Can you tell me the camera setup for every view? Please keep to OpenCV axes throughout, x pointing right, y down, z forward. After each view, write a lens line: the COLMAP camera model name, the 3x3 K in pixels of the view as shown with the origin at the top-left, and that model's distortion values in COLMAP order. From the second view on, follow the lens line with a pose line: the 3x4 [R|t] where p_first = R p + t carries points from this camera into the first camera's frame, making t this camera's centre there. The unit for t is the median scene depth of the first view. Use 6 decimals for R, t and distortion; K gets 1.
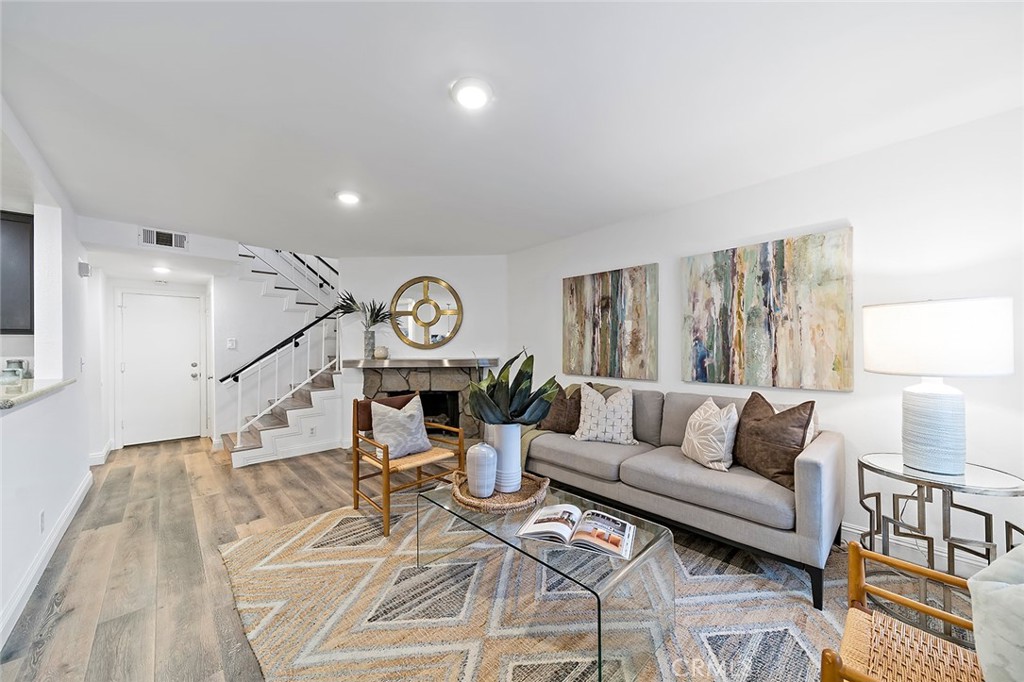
lens RADIAL K [[362.7, 0, 509.5], [0, 362.7, 346.2], [0, 0, 1]] dist [0.008565, -0.001897]
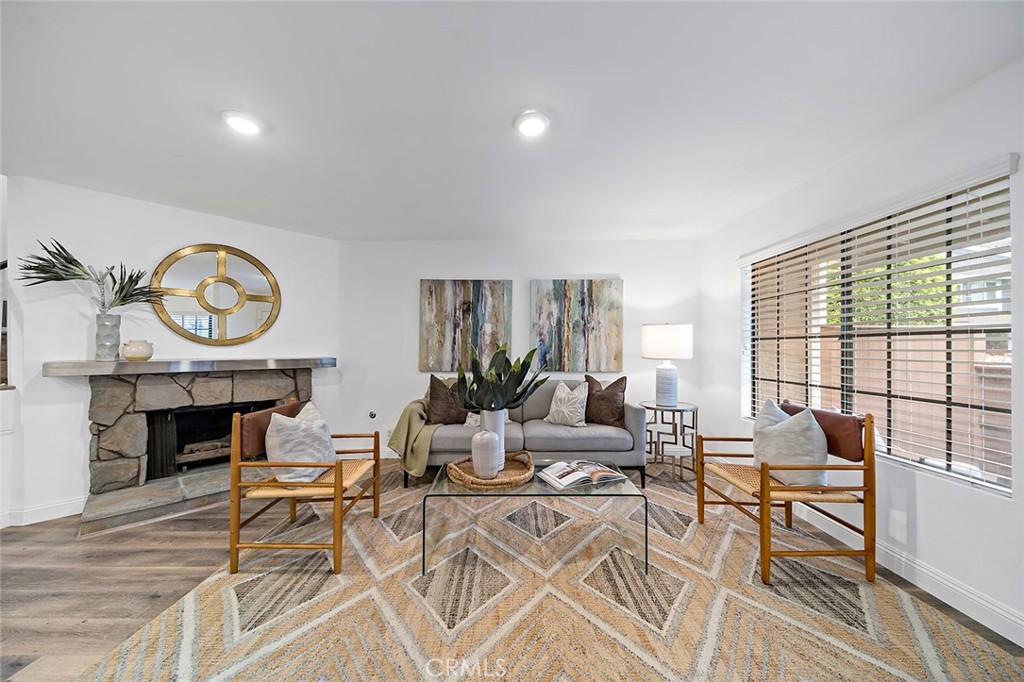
lens RADIAL K [[362.7, 0, 510.4], [0, 362.7, 345.0], [0, 0, 1]] dist [0.008565, -0.001897]
pose [[0.687454, 0.018129, 0.726002, -0.517105], [-0.007659, 0.999814, -0.017714, 0.021154], [-0.726188, 0.006617, 0.687465, 0.126441]]
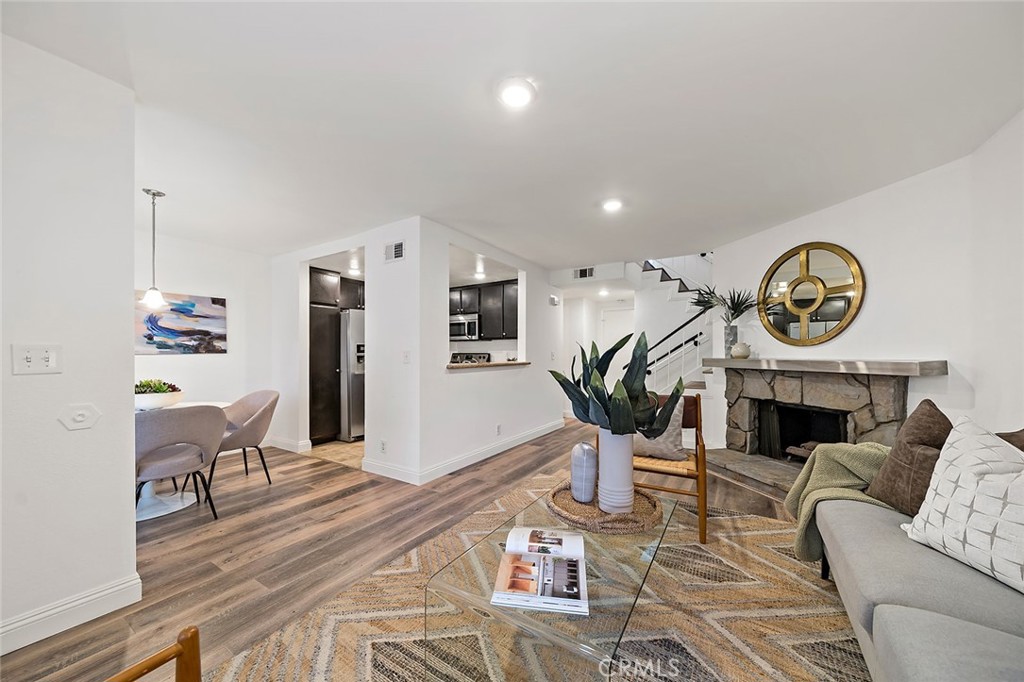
lens RADIAL K [[362.7, 0, 505.6], [0, 362.7, 350.5], [0, 0, 1]] dist [0.008565, -0.001897]
pose [[0.237049, 0.000813, -0.971497, 0.474615], [-0.001471, 0.999999, 0.000478, 0.025254], [0.971497, 0.001316, 0.237050, 0.373993]]
